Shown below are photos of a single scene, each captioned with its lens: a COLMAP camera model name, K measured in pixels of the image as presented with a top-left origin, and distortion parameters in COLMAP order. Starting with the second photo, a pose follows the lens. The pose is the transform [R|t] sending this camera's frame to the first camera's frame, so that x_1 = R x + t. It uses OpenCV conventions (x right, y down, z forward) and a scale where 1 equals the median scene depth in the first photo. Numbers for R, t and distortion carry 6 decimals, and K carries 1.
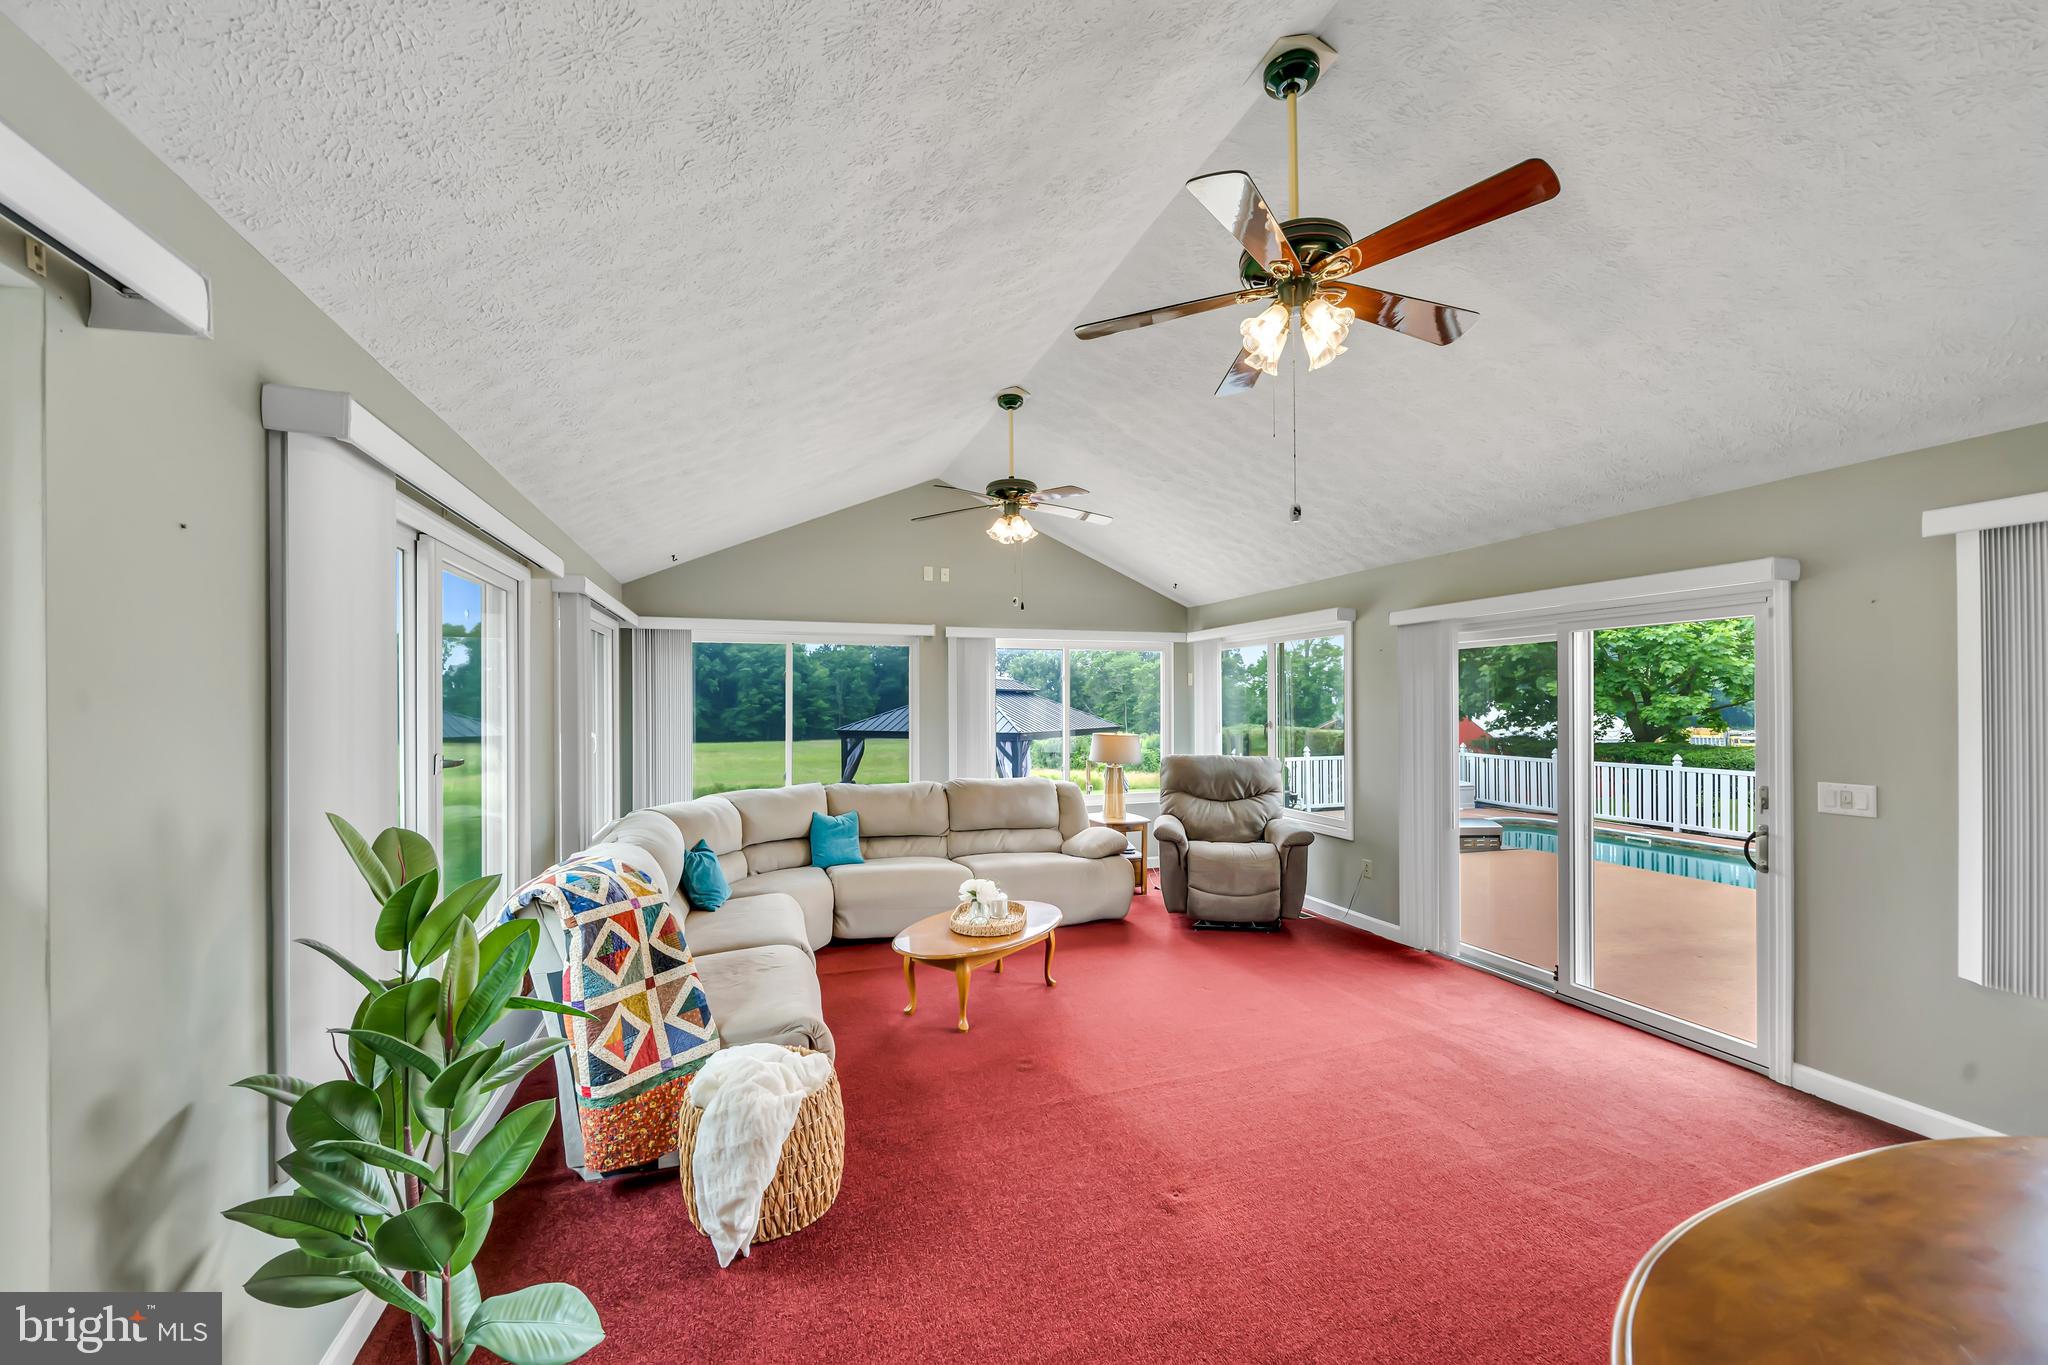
lens RADIAL K [[753.6, 0, 1019.7], [0, 753.6, 711.5], [0, 0, 1]] dist [-0.000509, -0.000100]
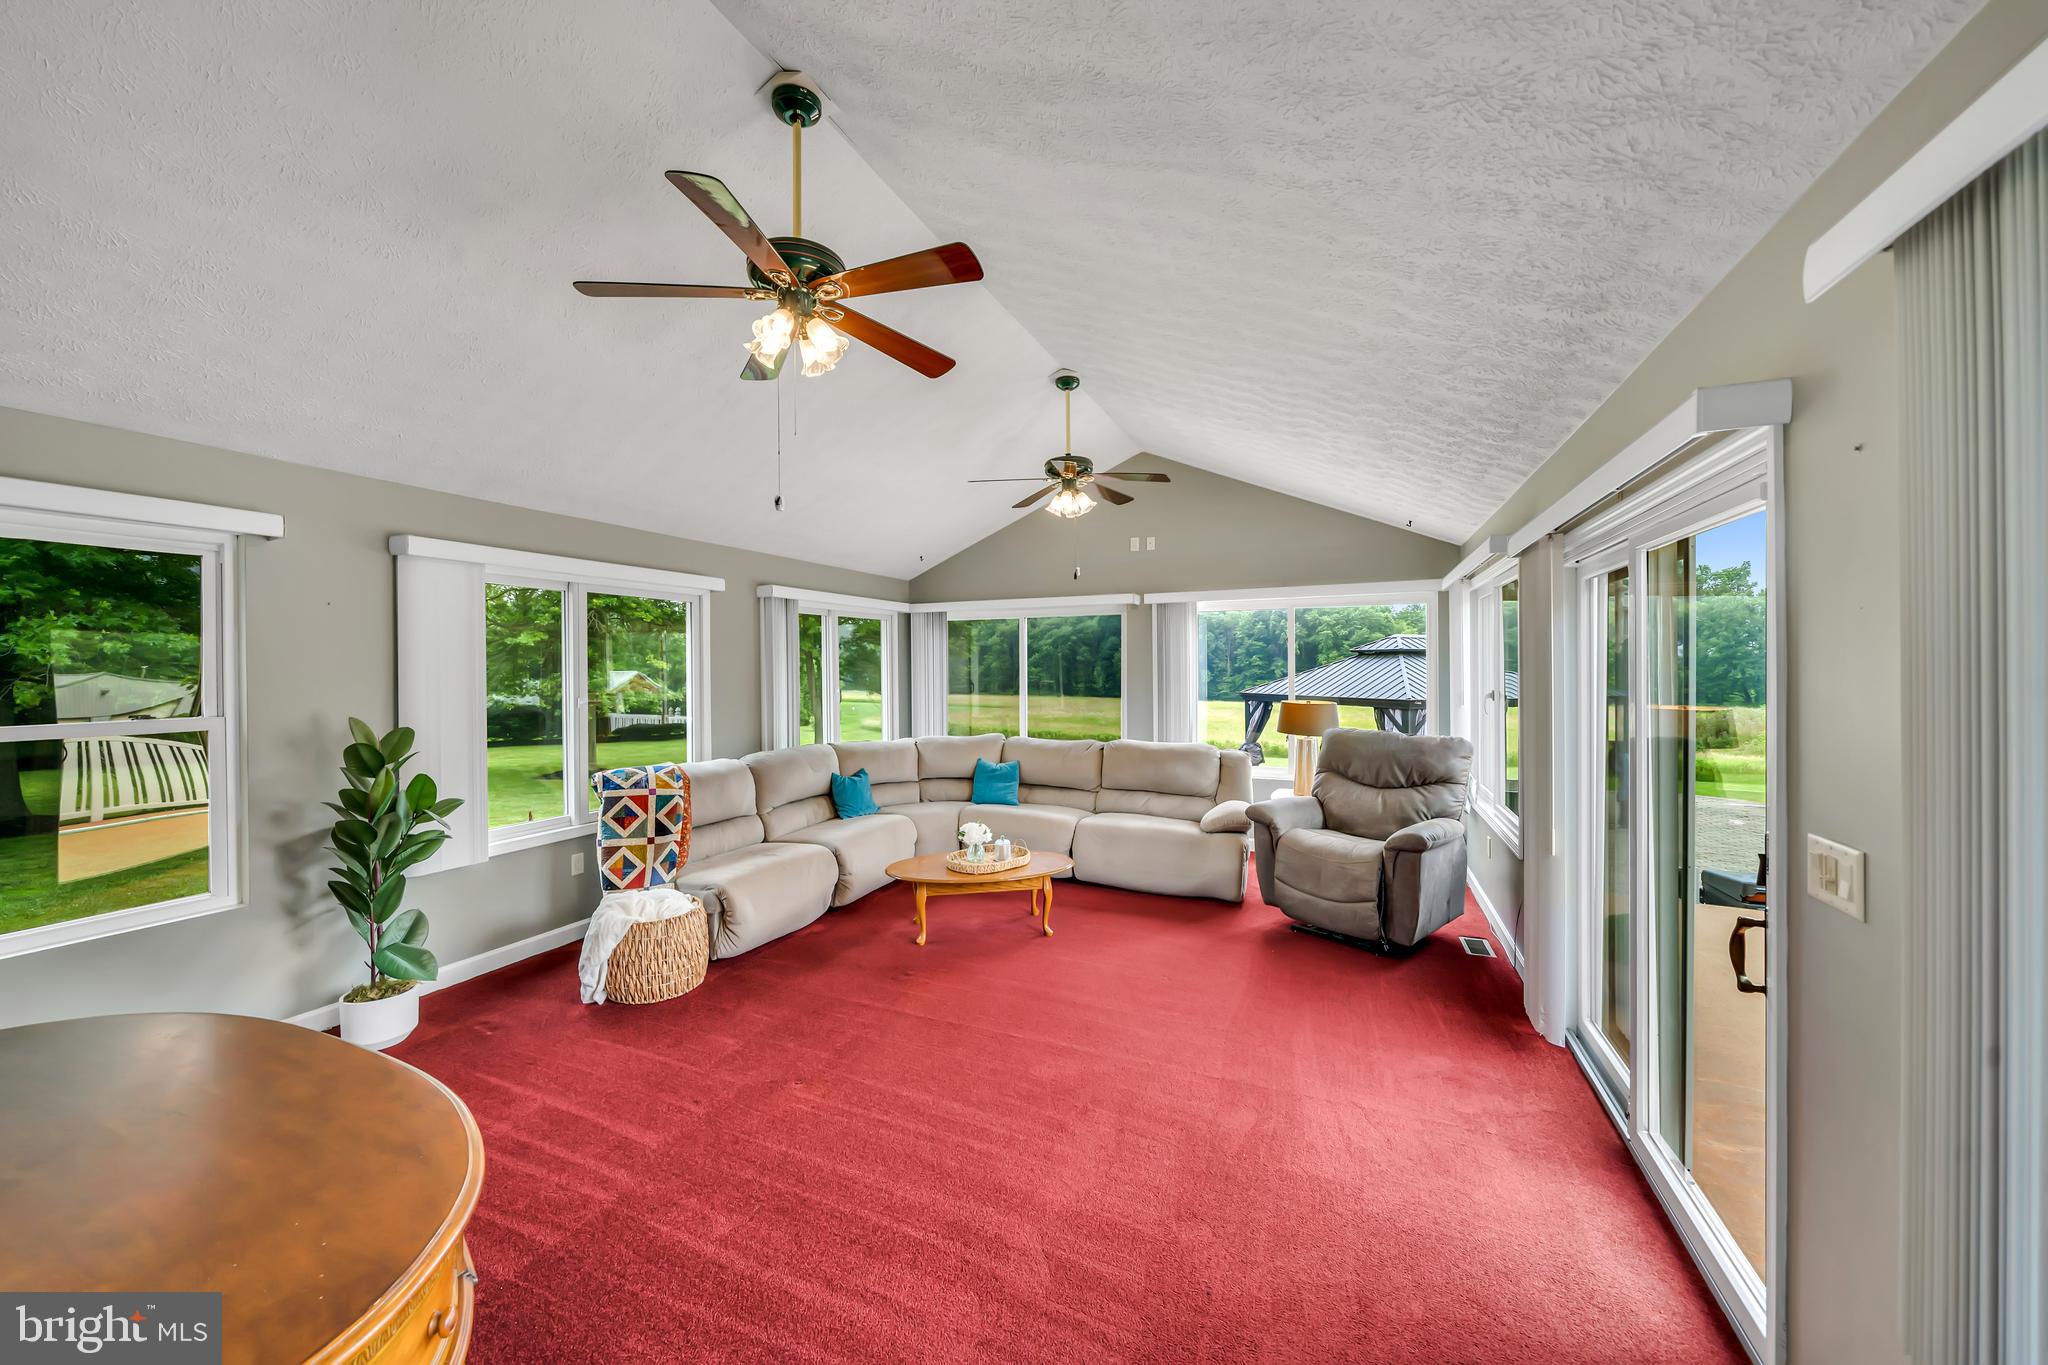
lens RADIAL K [[726.4, 0, 1024.0], [0, 726.4, 682.5], [0, 0, 1]] dist [-0.000406, -0.000089]
pose [[0.742570, 0.011701, -0.669666, 0.579629], [-0.003503, 0.999902, 0.013587, -0.004352], [0.669759, -0.007744, 0.742538, 0.184324]]
